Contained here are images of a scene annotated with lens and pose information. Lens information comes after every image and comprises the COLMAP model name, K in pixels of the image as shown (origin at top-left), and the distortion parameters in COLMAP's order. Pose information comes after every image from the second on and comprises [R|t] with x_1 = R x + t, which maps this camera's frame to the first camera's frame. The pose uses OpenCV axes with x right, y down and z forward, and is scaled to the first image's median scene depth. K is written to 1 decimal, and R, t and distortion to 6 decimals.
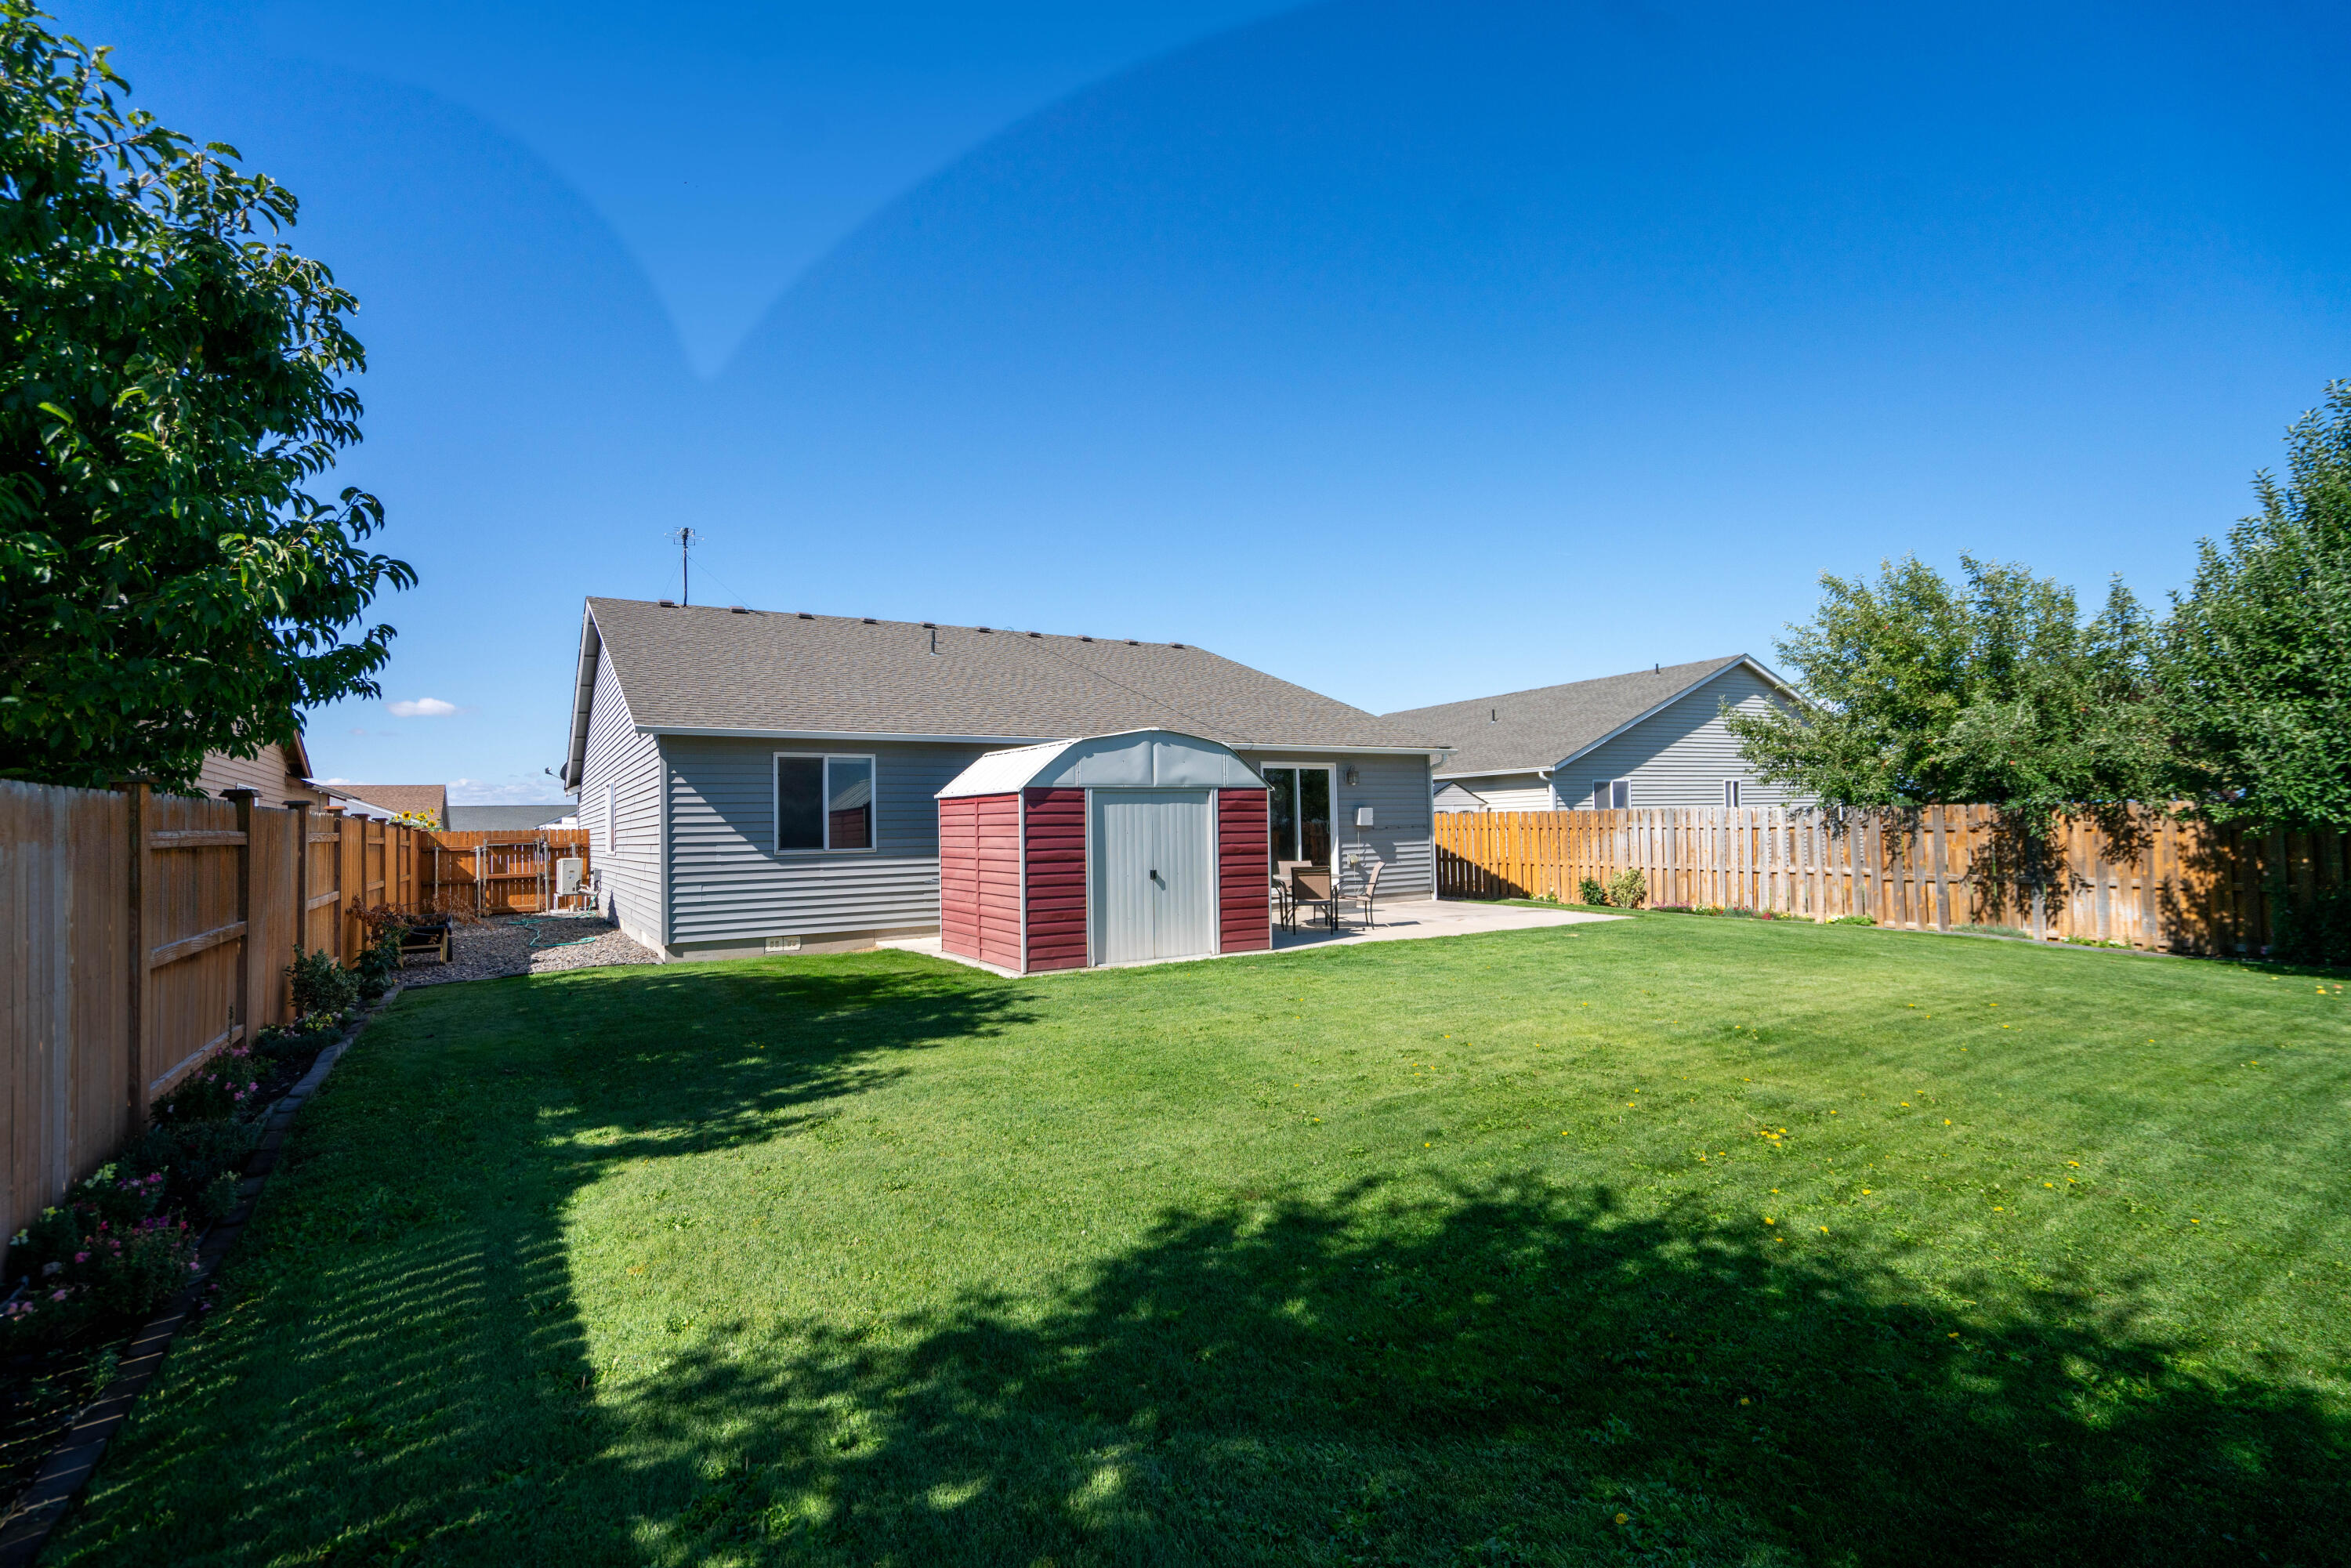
lens RADIAL K [[1068.2, 0, 1215.9], [0, 1068.2, 801.1], [0, 0, 1]] dist [-0.005695, 0.000895]
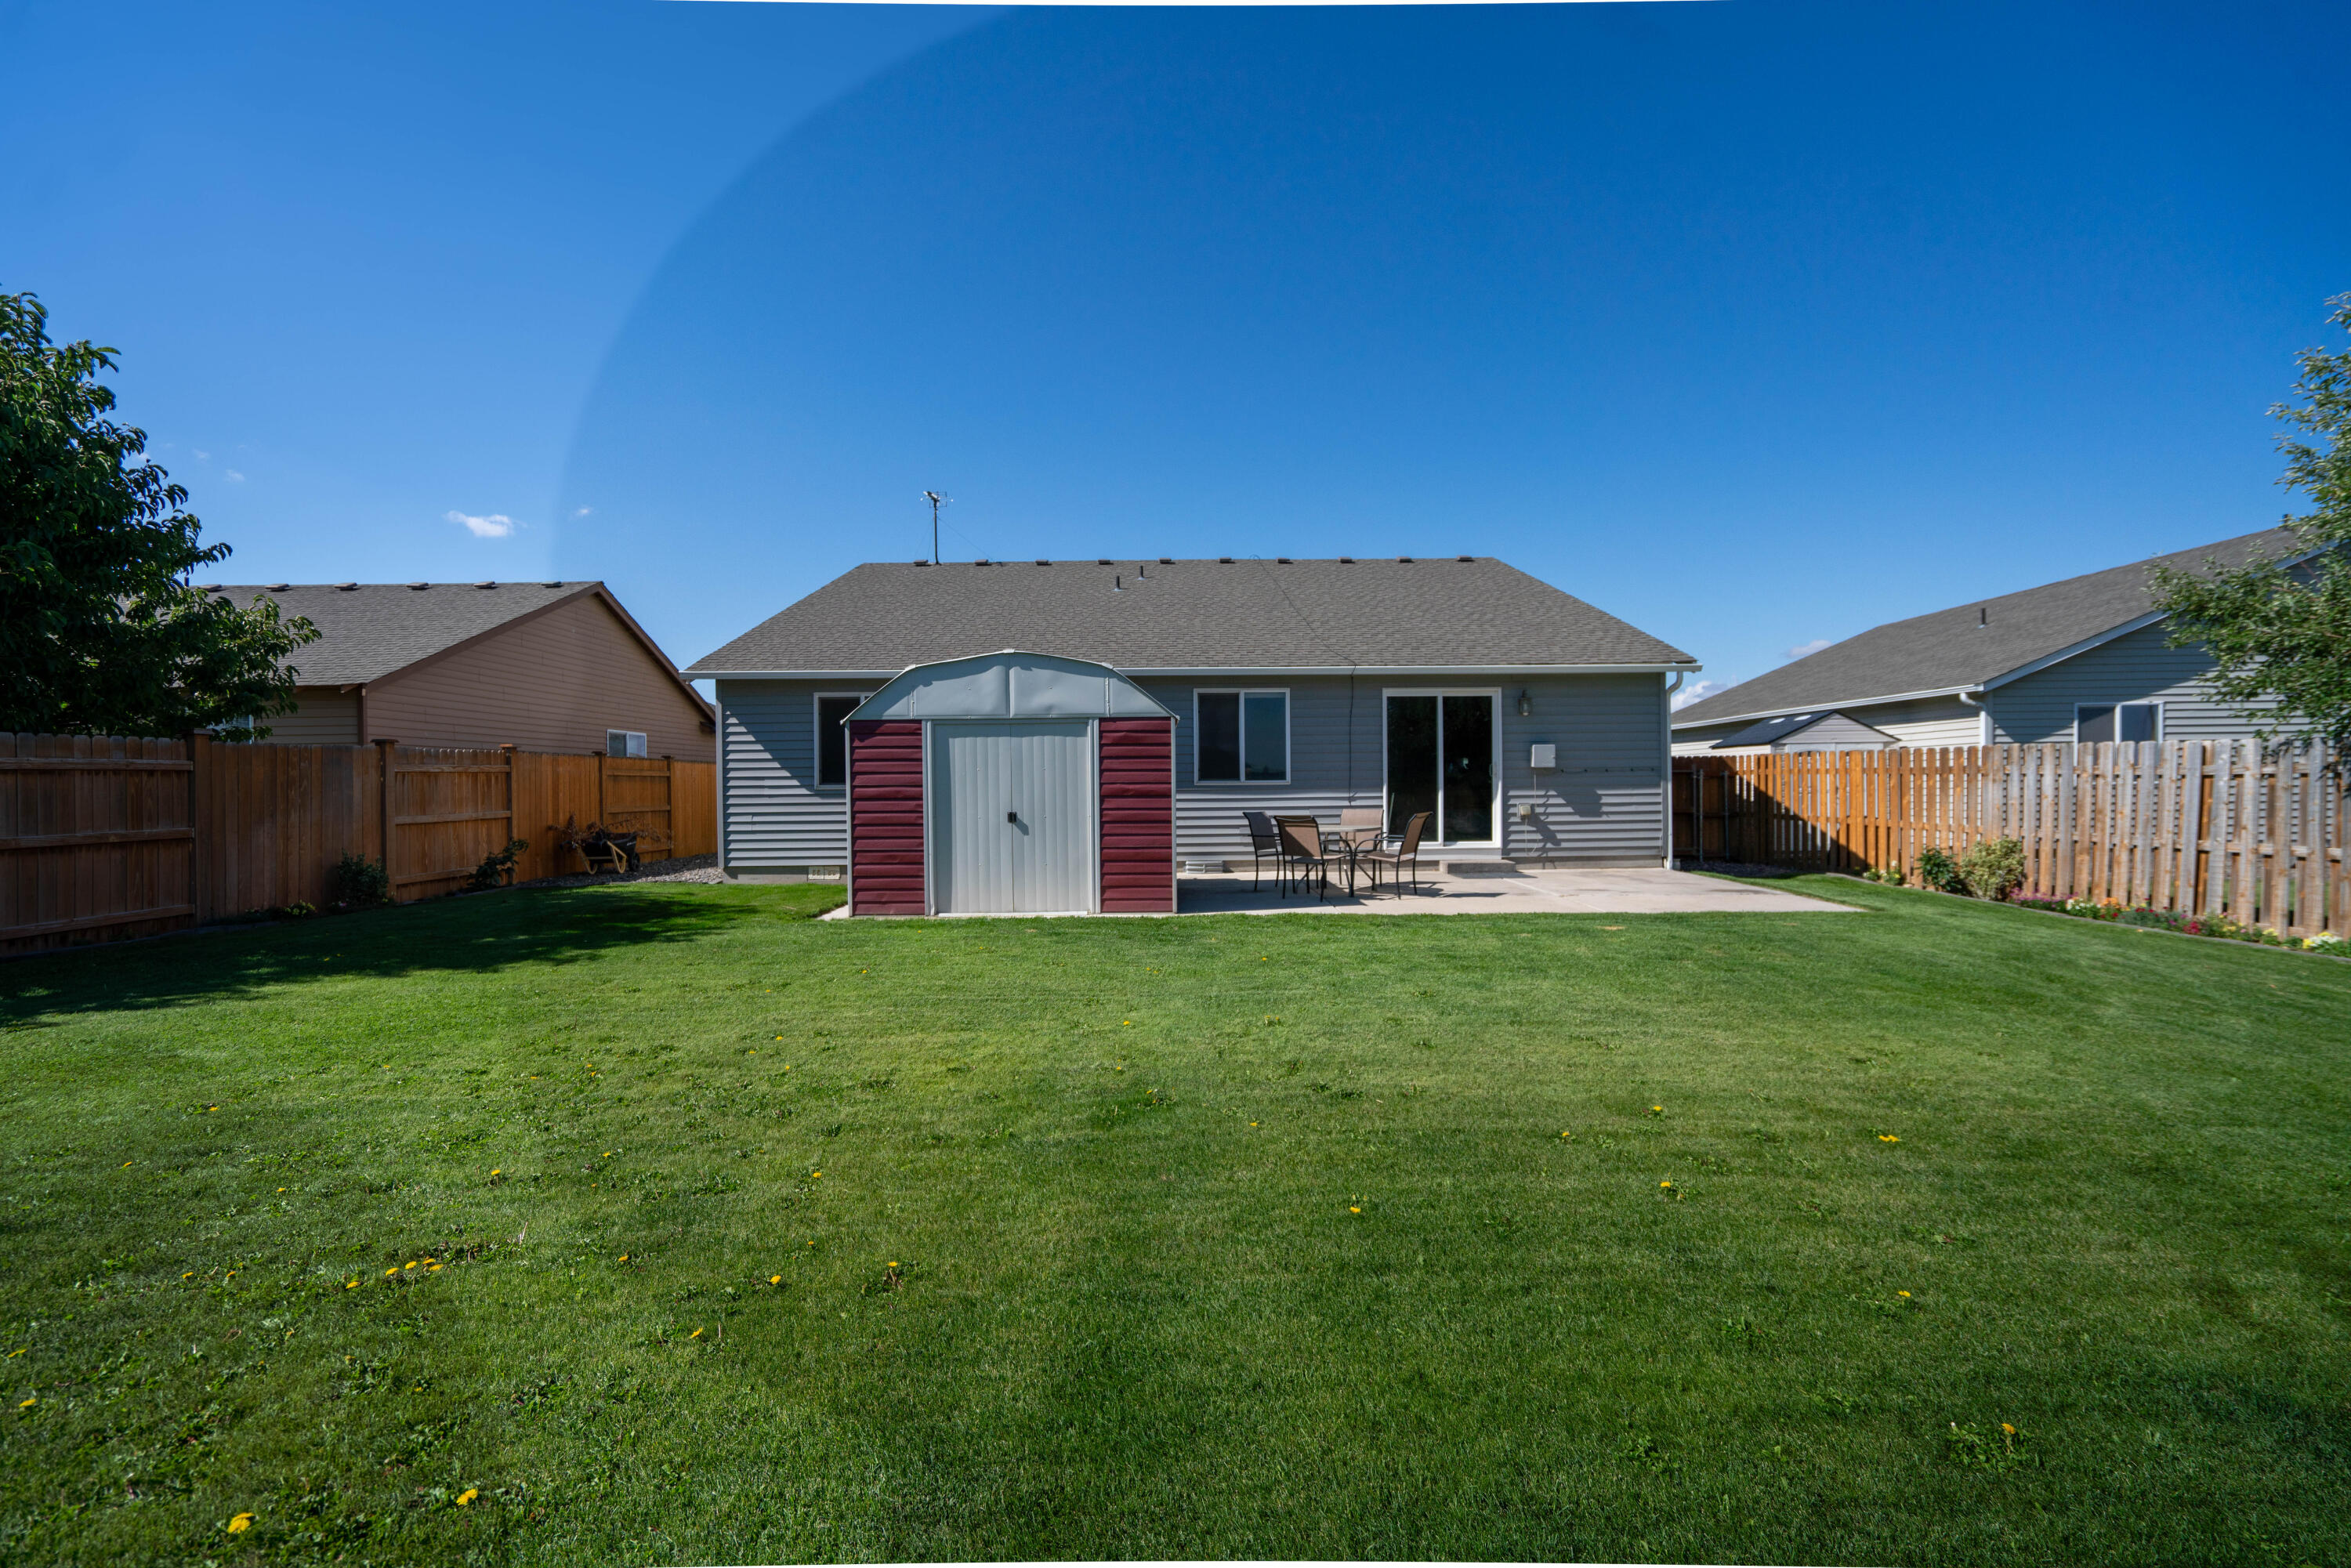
lens RADIAL K [[1068.2, 0, 1160.0], [0, 1068.2, 808.9], [0, 0, 1]] dist [-0.005695, 0.000895]
pose [[0.845354, 0.026876, -0.533529, 0.395098], [0.004753, 0.998316, 0.057821, 0.008607], [0.534185, -0.051415, 0.843803, 0.246649]]
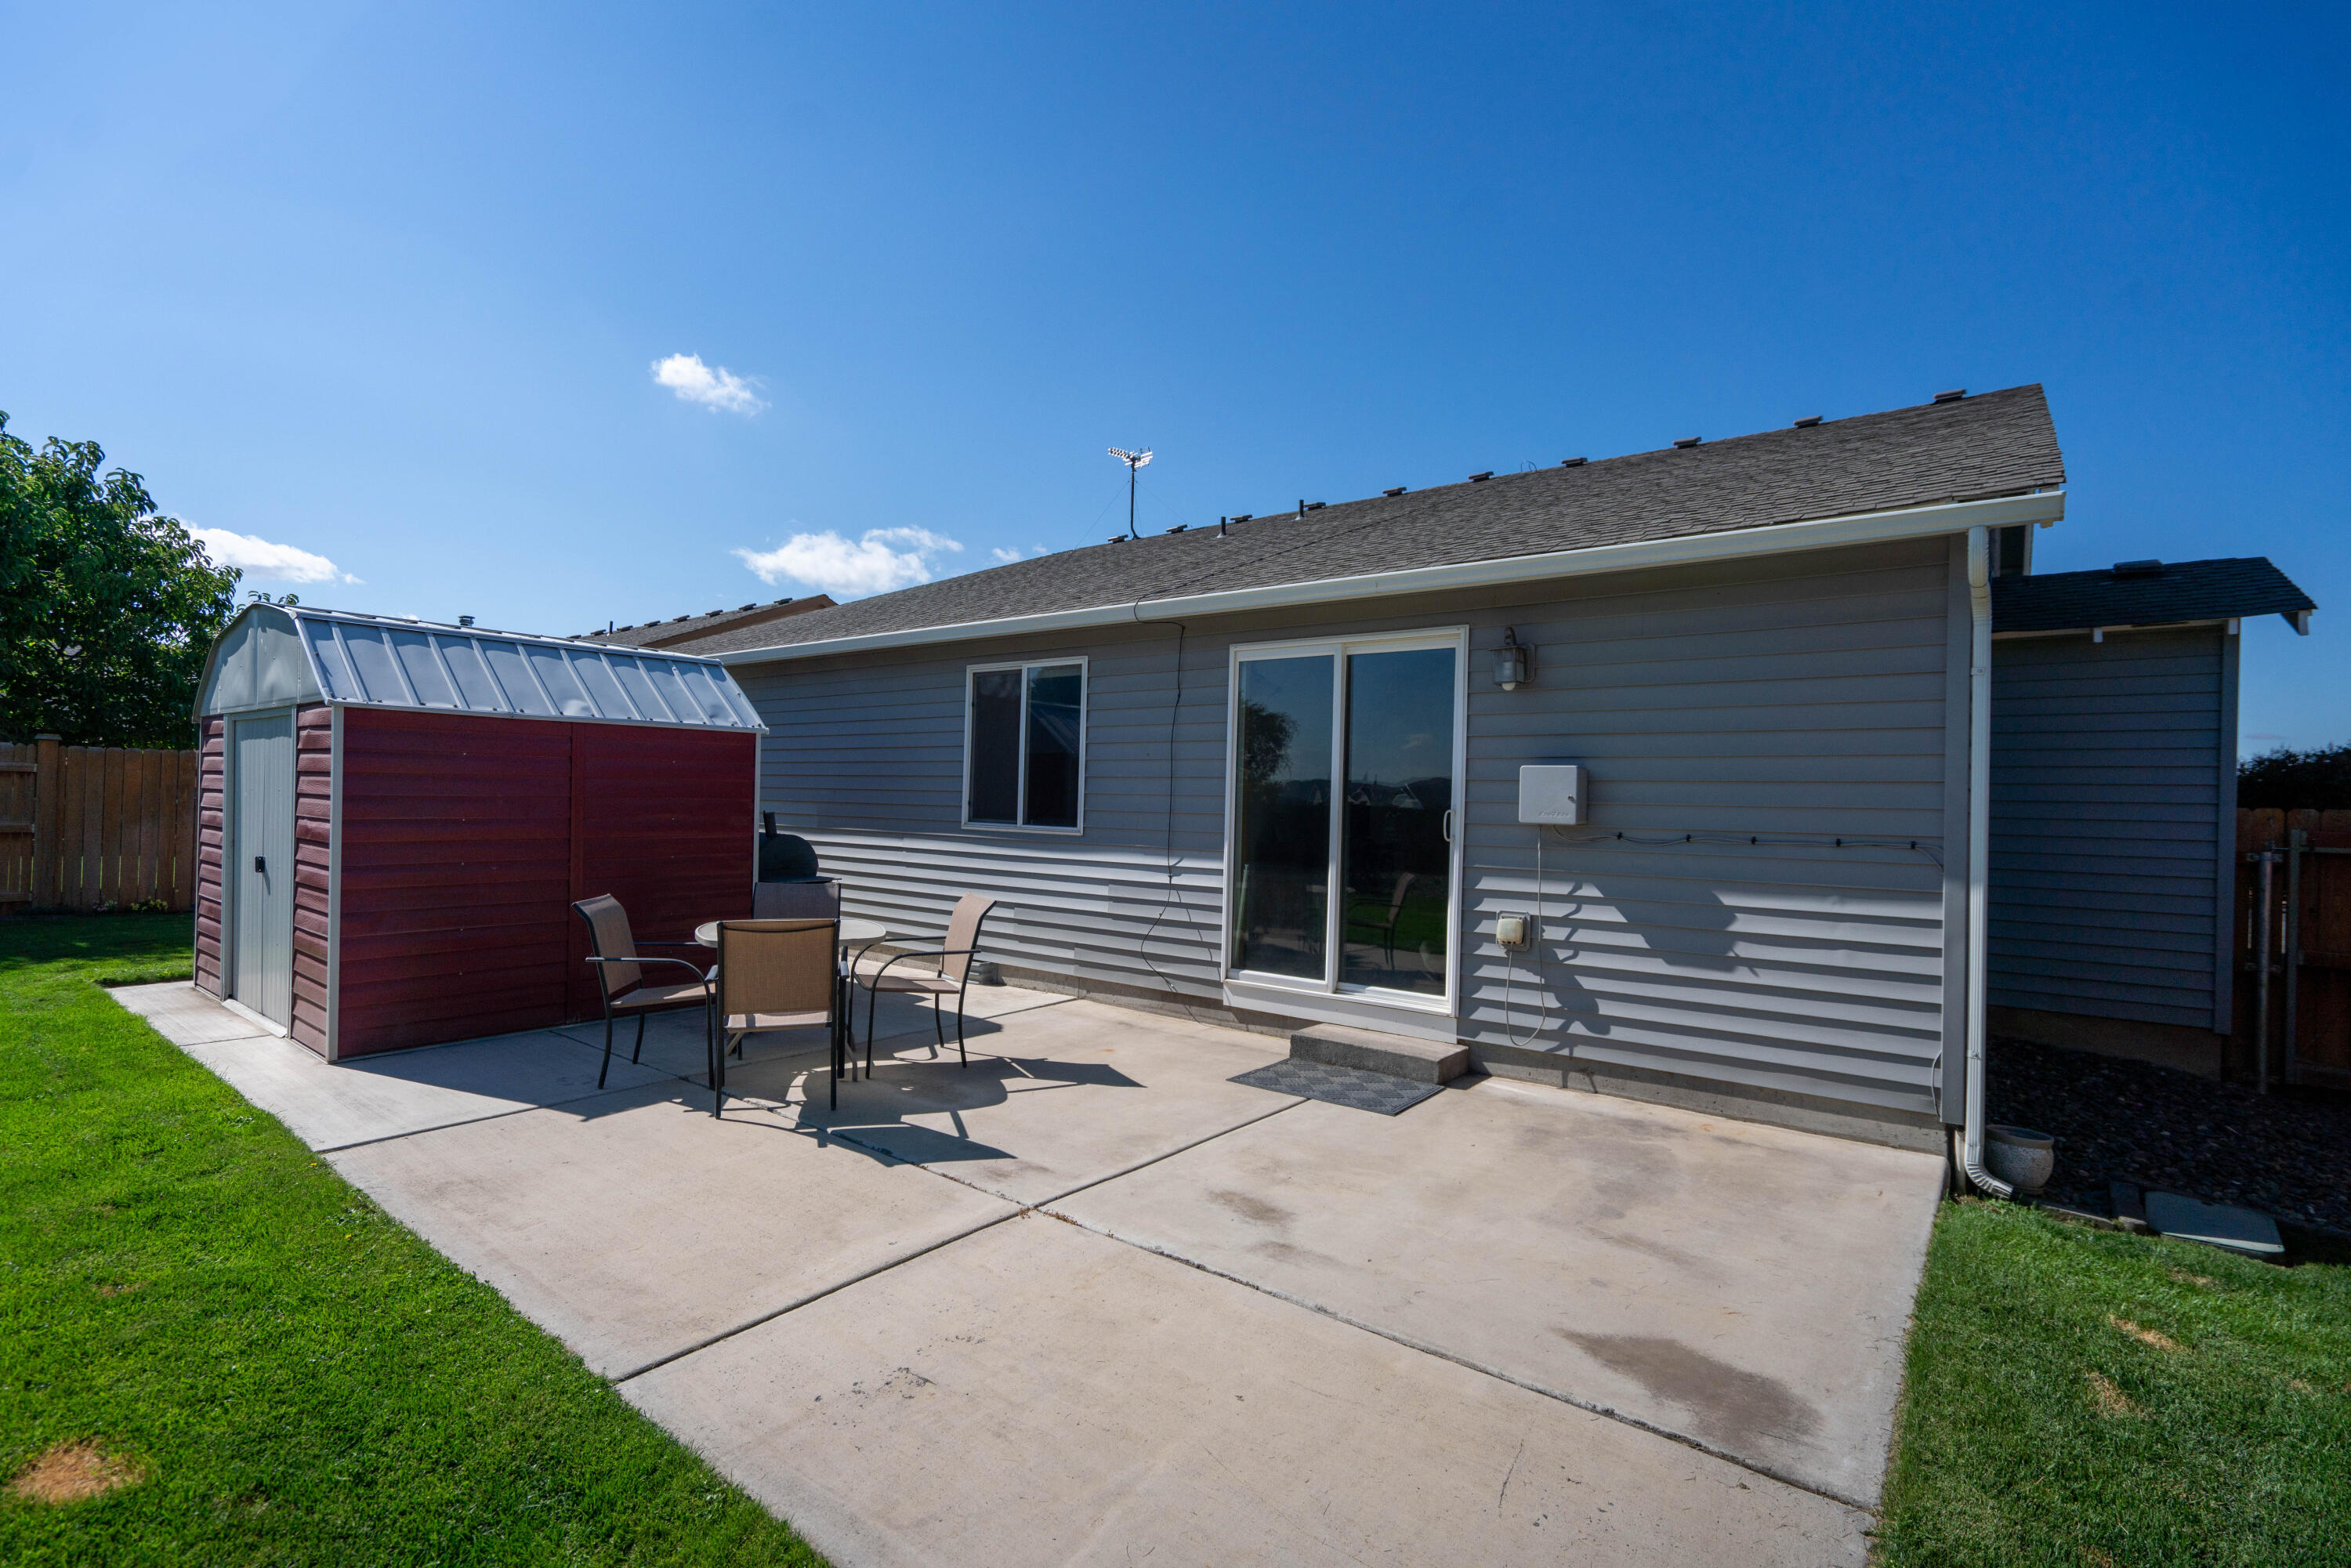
lens RADIAL K [[1068.2, 0, 1174.2], [0, 1068.2, 786.9], [0, 0, 1]] dist [-0.005695, 0.000895]
pose [[0.342728, 0.018973, -0.939243, 0.476304], [-0.009602, 0.999815, 0.016693, 0.010616], [0.939386, 0.003297, 0.342847, 0.992970]]
